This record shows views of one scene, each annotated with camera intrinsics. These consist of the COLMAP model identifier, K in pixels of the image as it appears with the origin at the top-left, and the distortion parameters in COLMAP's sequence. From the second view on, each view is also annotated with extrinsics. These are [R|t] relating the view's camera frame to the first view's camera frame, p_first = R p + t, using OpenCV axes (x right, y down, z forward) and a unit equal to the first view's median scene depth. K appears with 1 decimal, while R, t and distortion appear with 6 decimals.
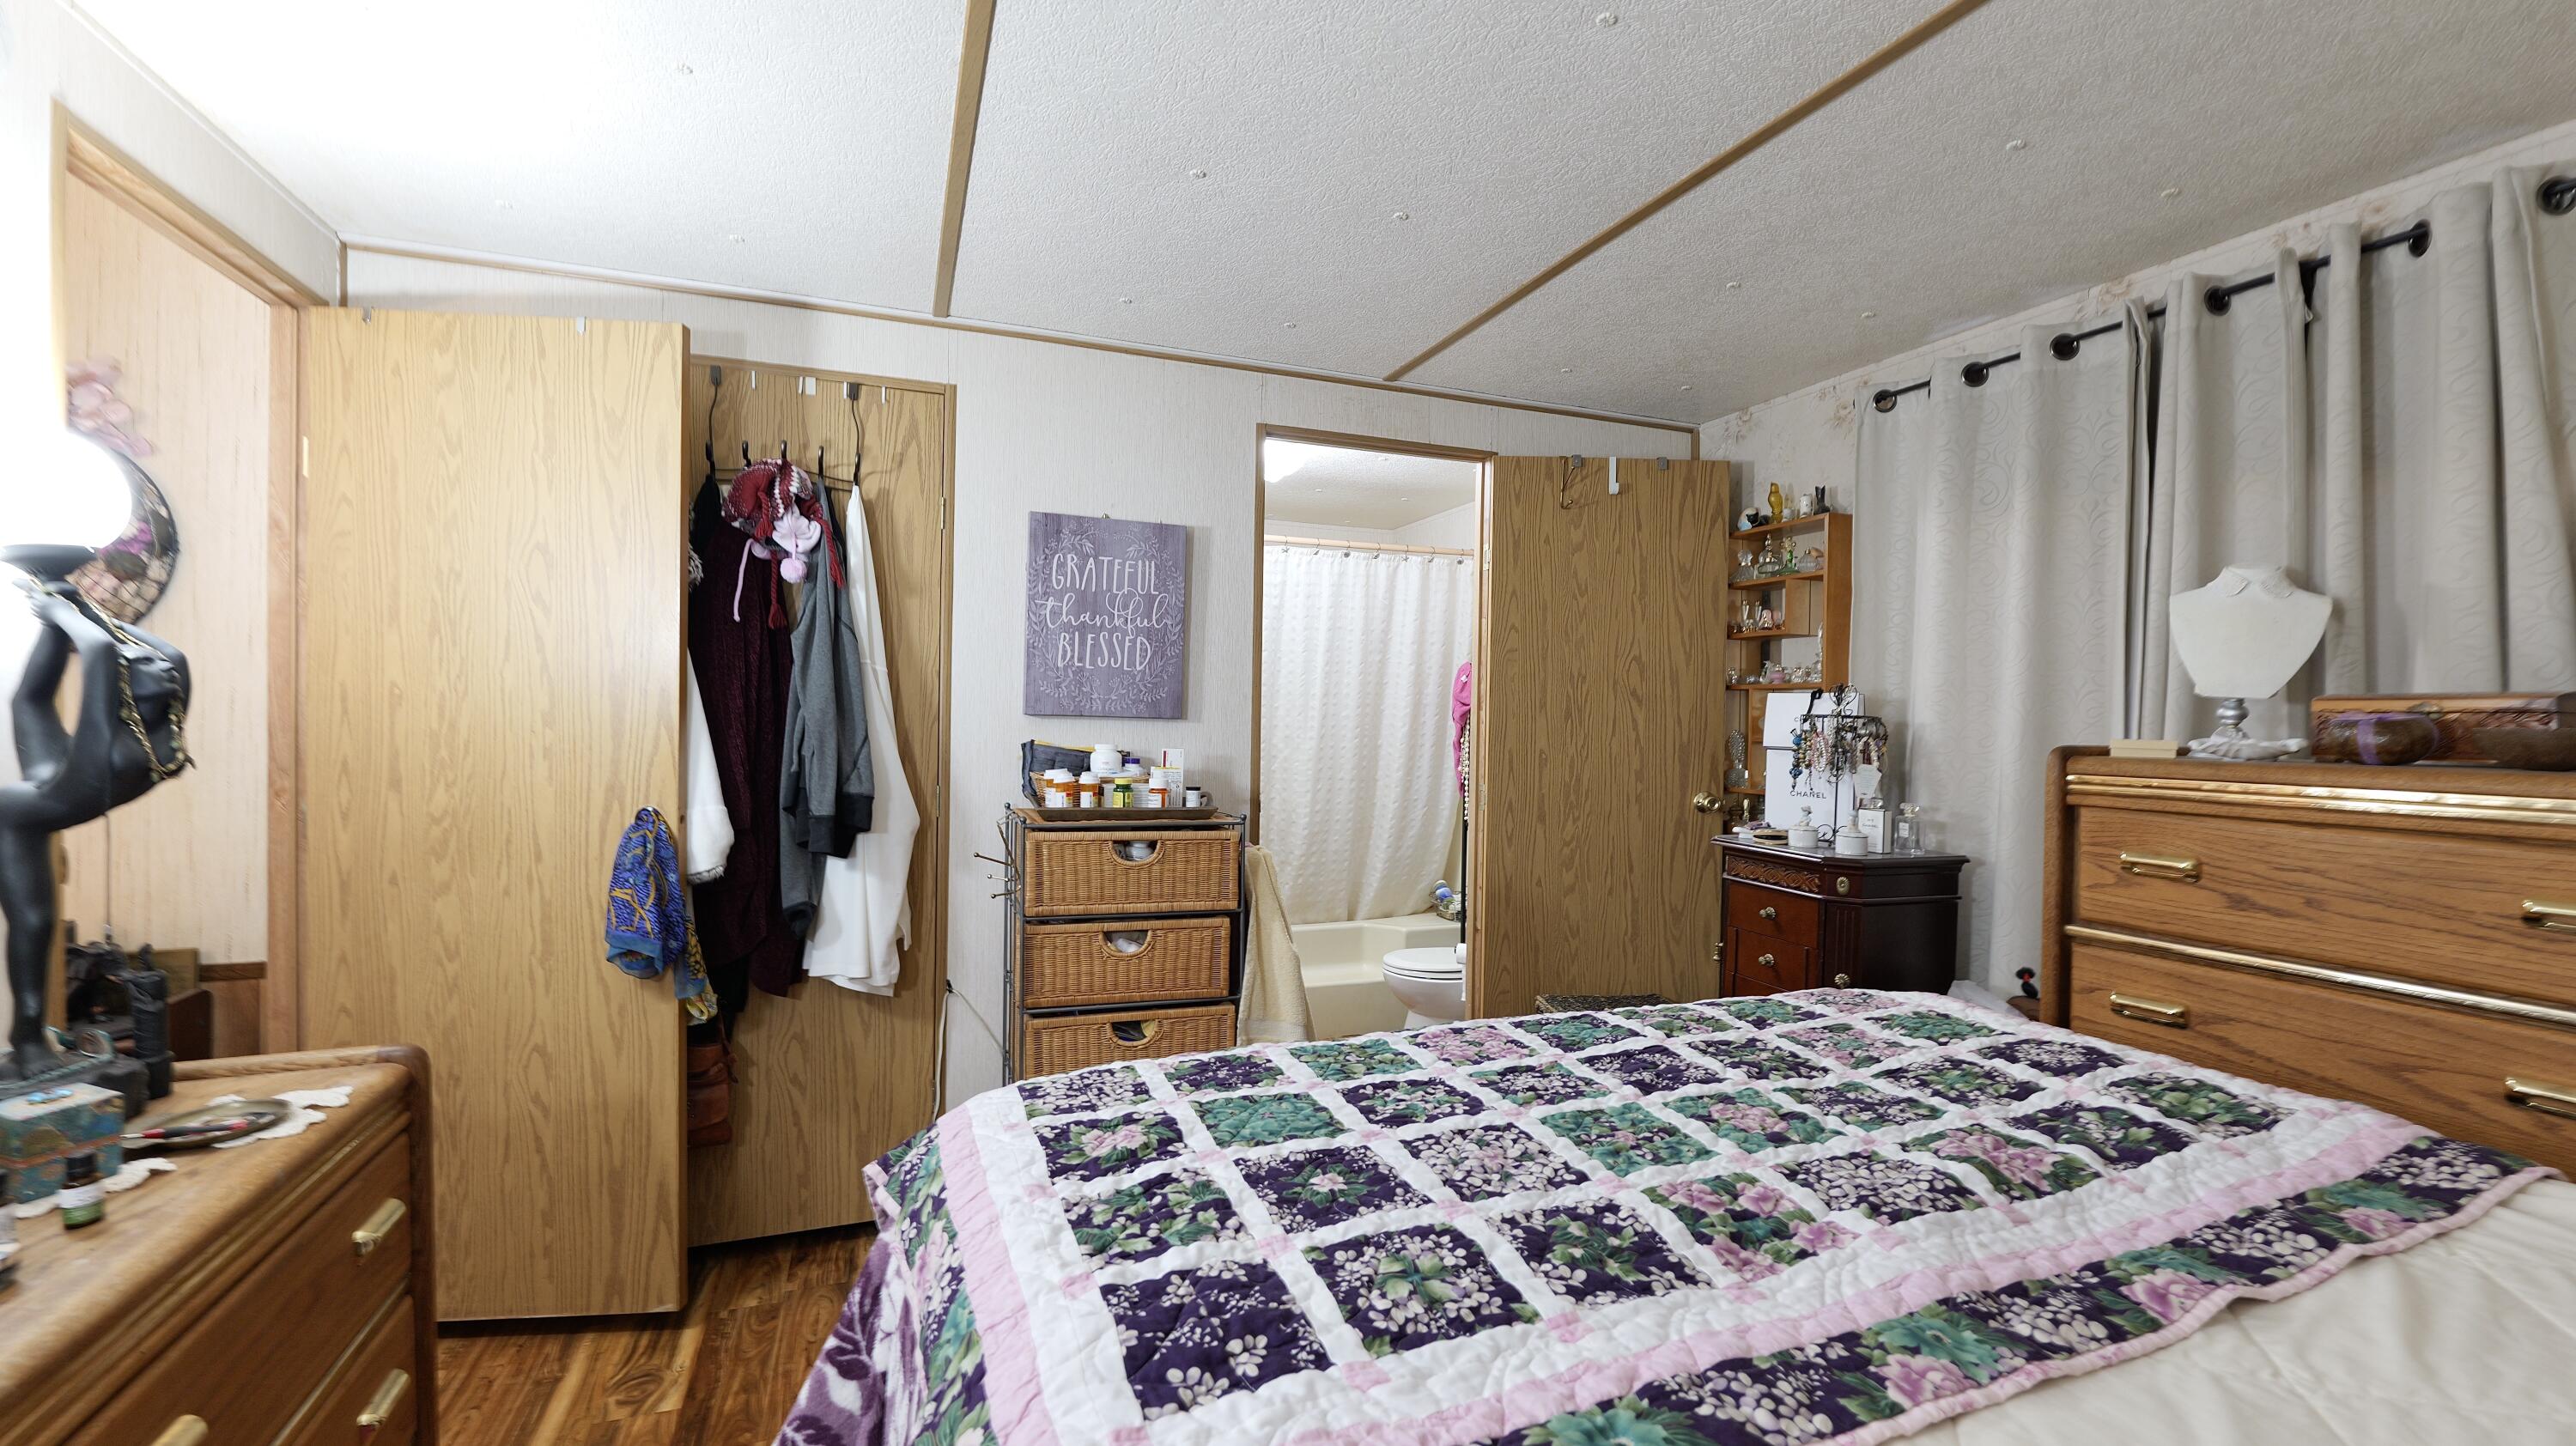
lens RADIAL K [[1049.3, 0, 1283.2], [0, 1049.3, 720.7], [0, 0, 1]] dist [-0.011618, 0.000101]
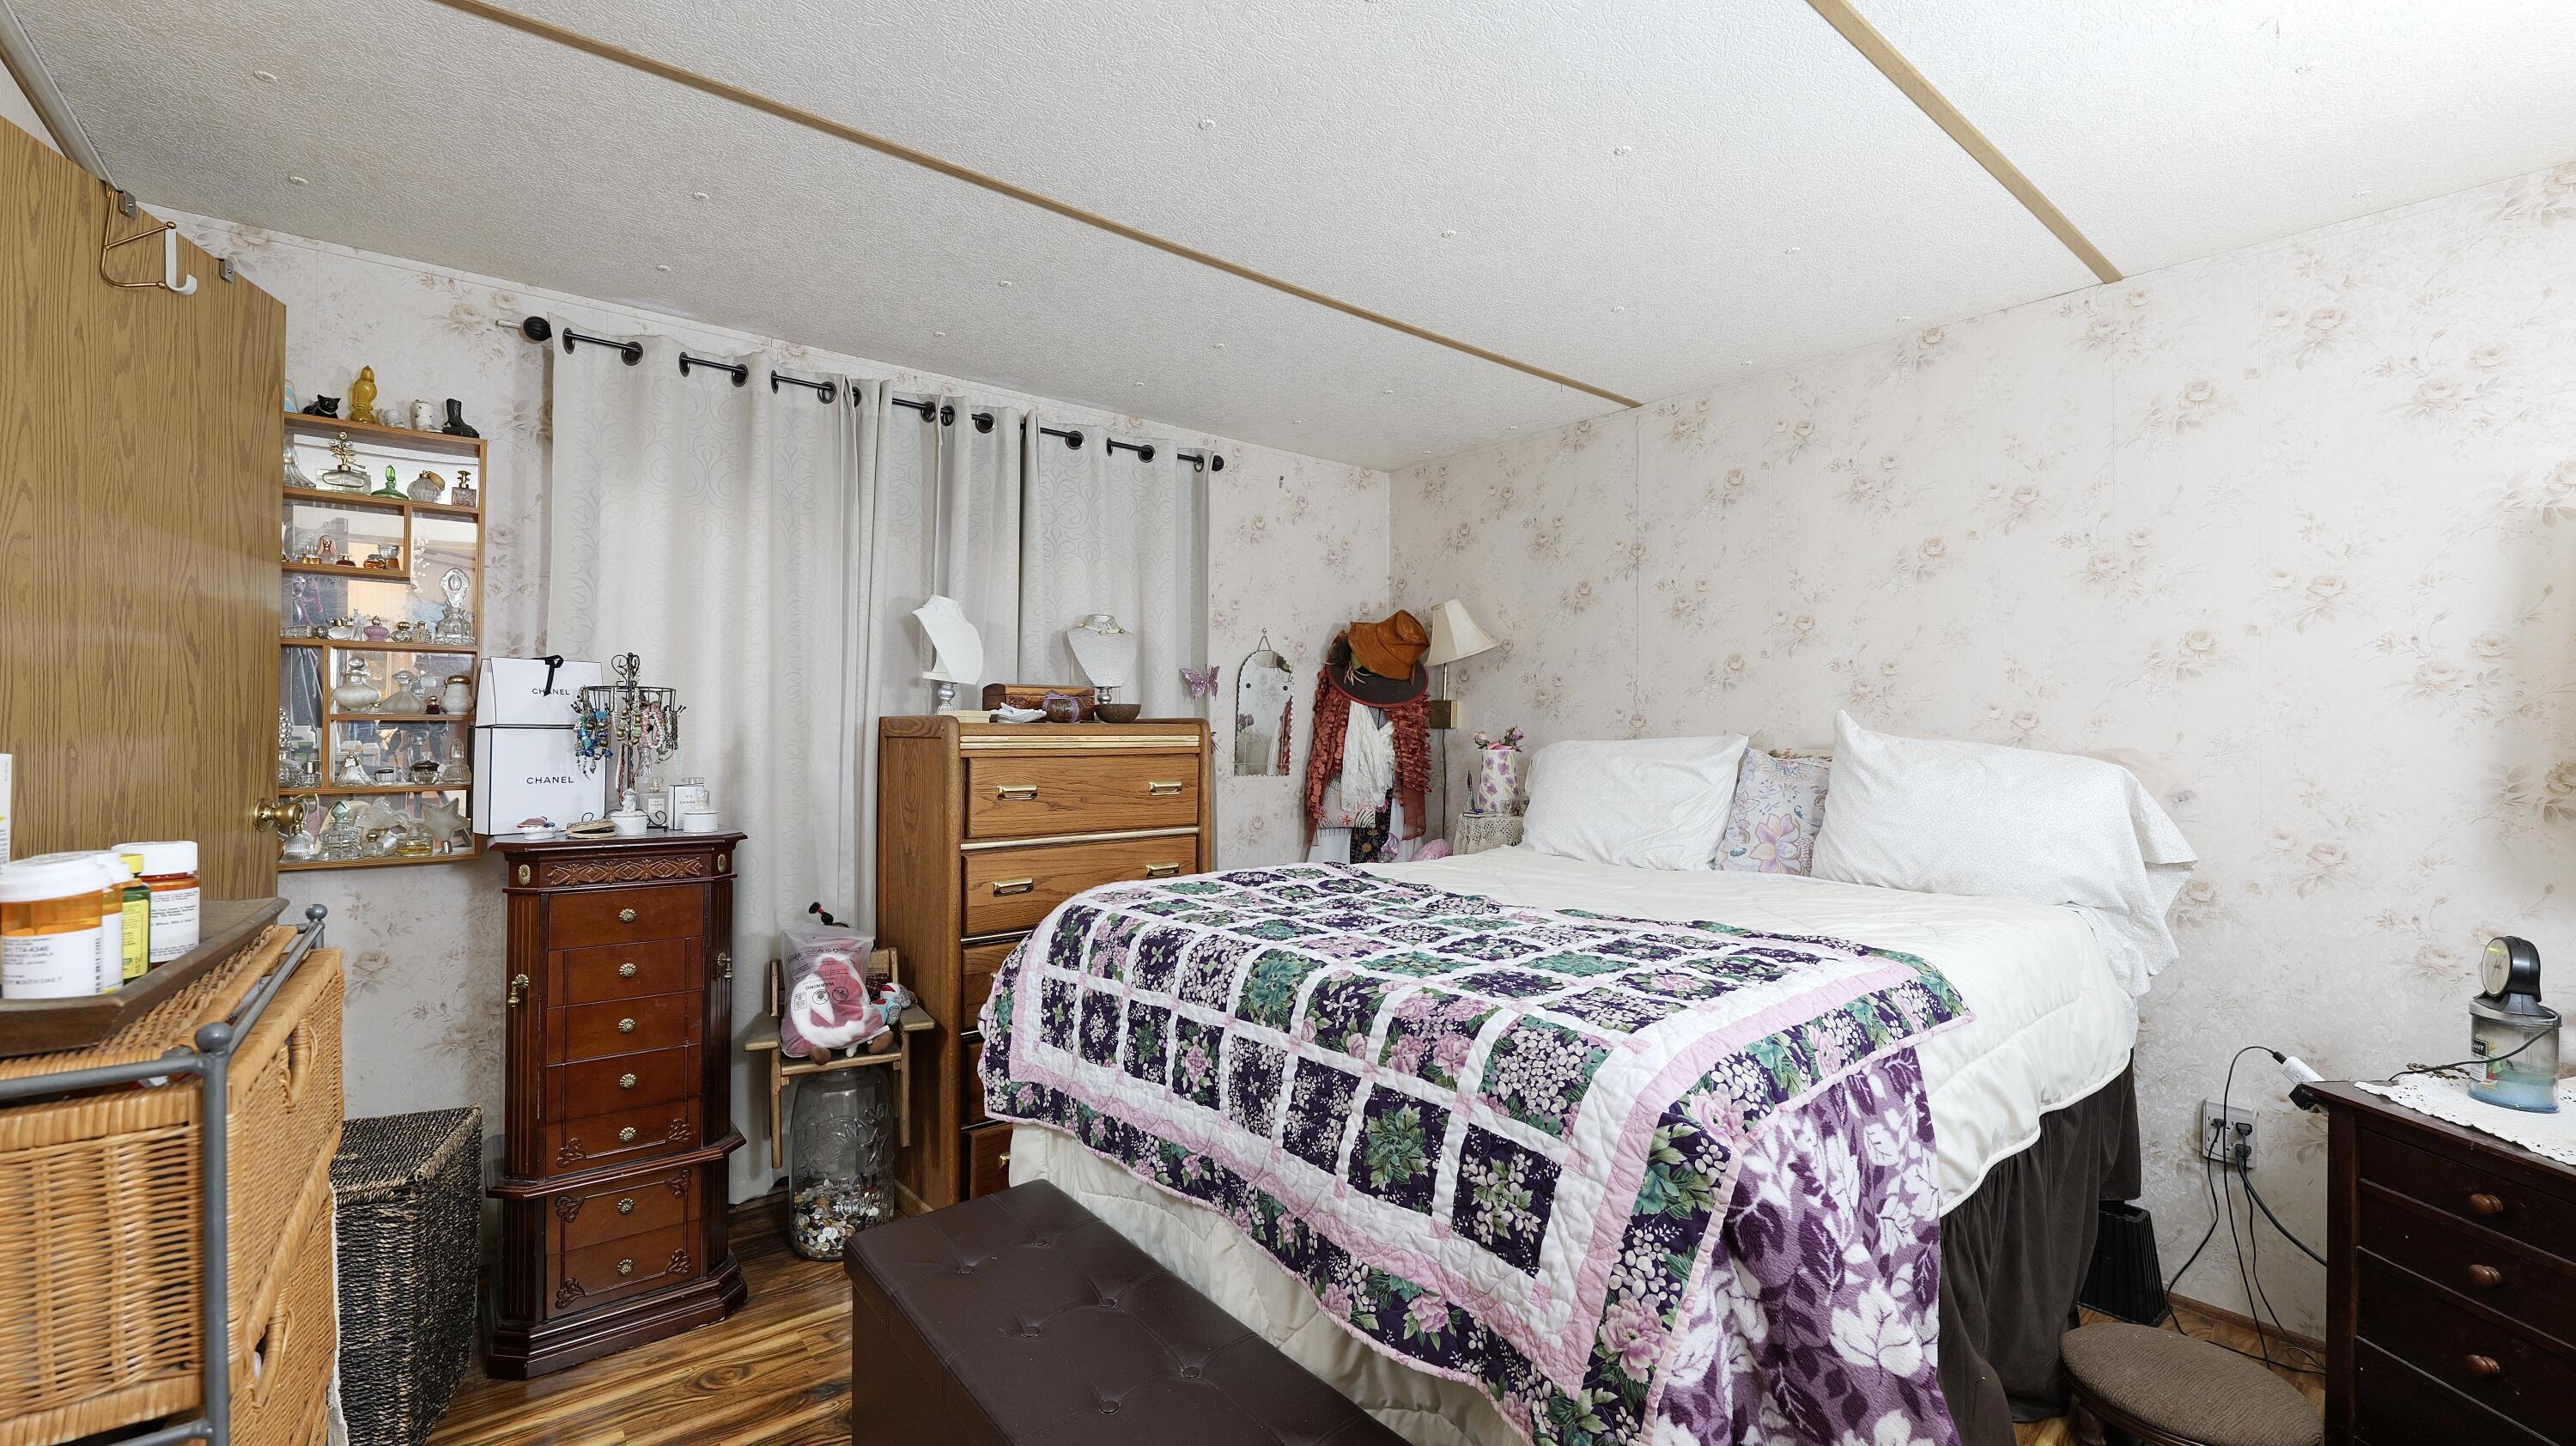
lens RADIAL K [[1049.3, 0, 1283.2], [0, 1049.3, 720.7], [0, 0, 1]] dist [-0.011618, 0.000101]
pose [[-0.311559, -0.008765, 0.950186, -0.412551], [-0.006328, 0.999954, 0.007149, 0.010996], [-0.950206, -0.003785, -0.311600, 0.596710]]
